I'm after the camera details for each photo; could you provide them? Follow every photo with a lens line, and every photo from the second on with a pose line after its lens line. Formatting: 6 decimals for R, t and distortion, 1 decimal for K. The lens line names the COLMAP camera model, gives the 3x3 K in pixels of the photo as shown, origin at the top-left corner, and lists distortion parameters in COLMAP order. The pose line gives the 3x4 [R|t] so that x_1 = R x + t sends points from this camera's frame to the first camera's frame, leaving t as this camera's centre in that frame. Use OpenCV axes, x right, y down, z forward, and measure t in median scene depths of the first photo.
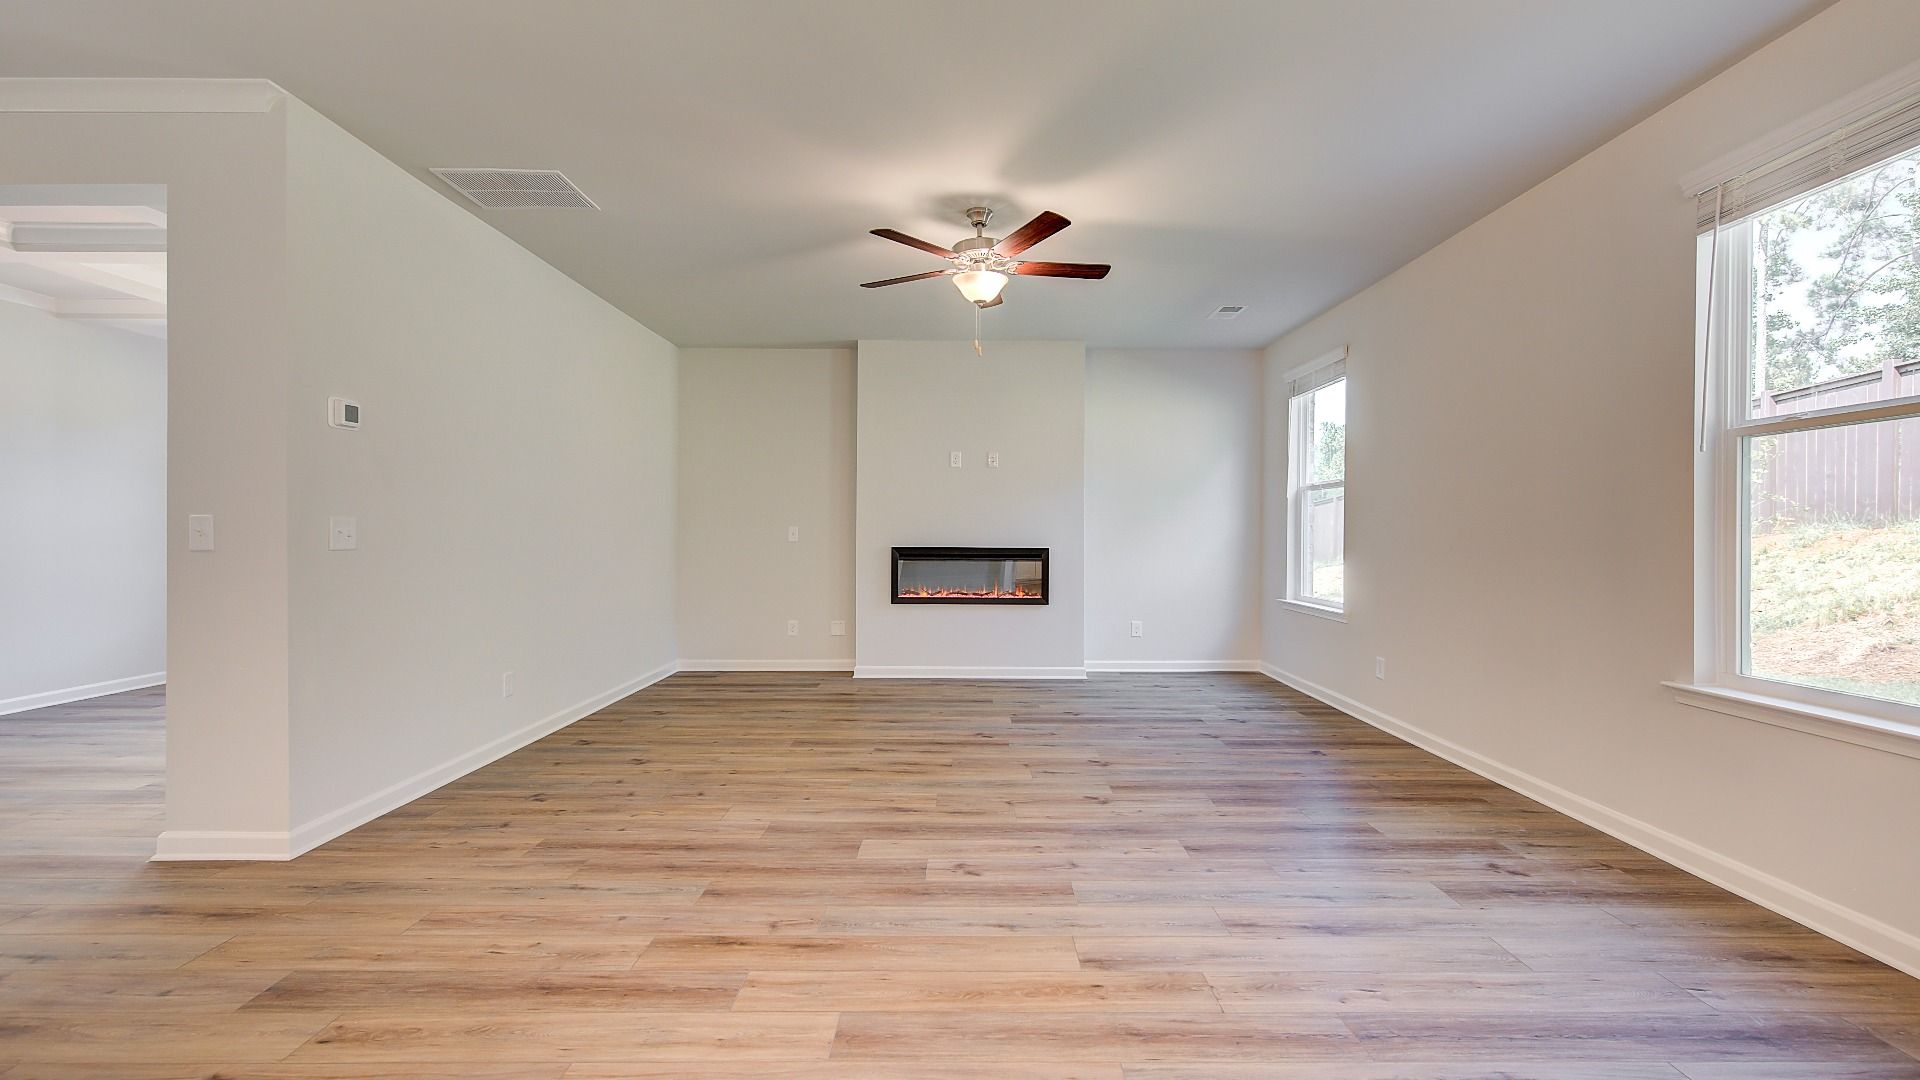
lens RADIAL K [[770.8, 0, 964.8], [0, 770.8, 538.1], [0, 0, 1]] dist [0.003460, 0.000065]
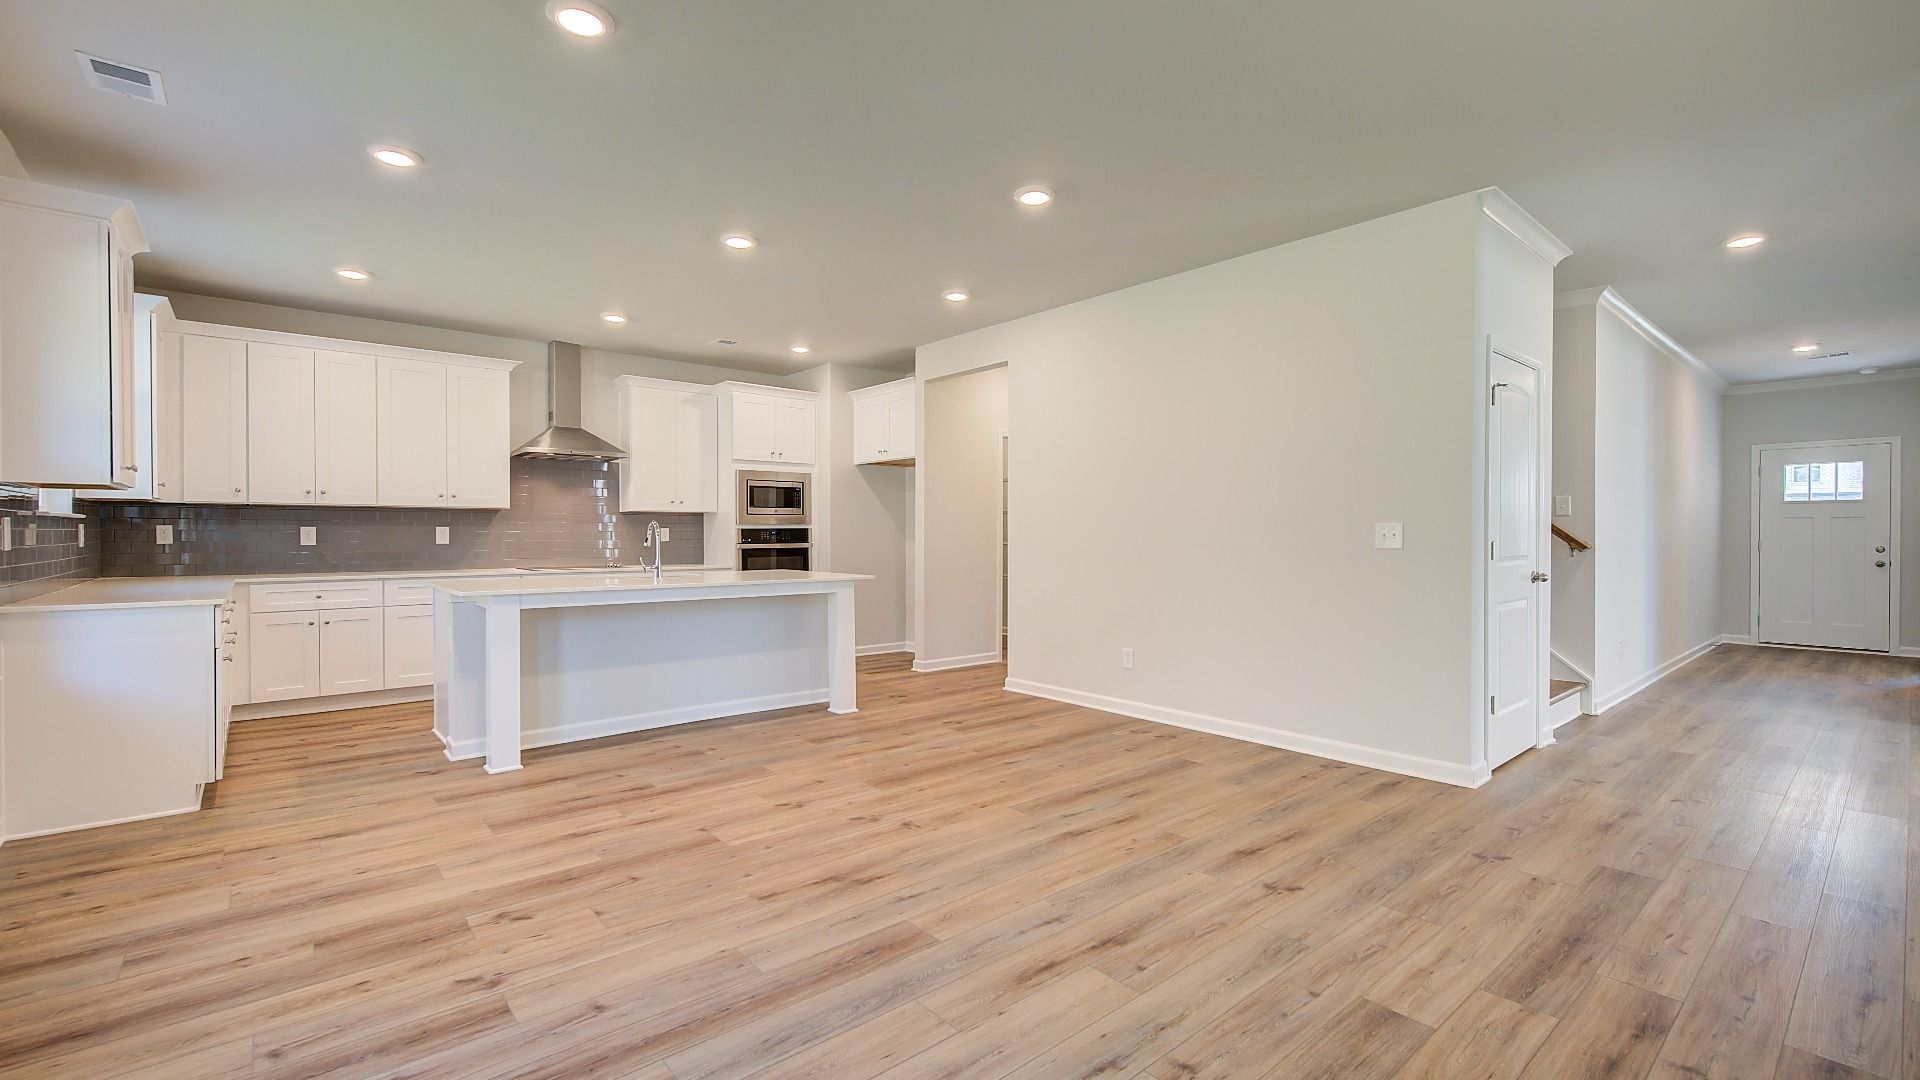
lens RADIAL K [[819.6, 0, 973.5], [0, 819.6, 539.6], [0, 0, 1]] dist [-0.000275, -0.000137]
pose [[-0.756037, 0.001479, -0.654527, 0.454186], [-0.006043, 0.999939, 0.009240, -0.002397], [0.654501, 0.010941, -0.755982, 0.667392]]
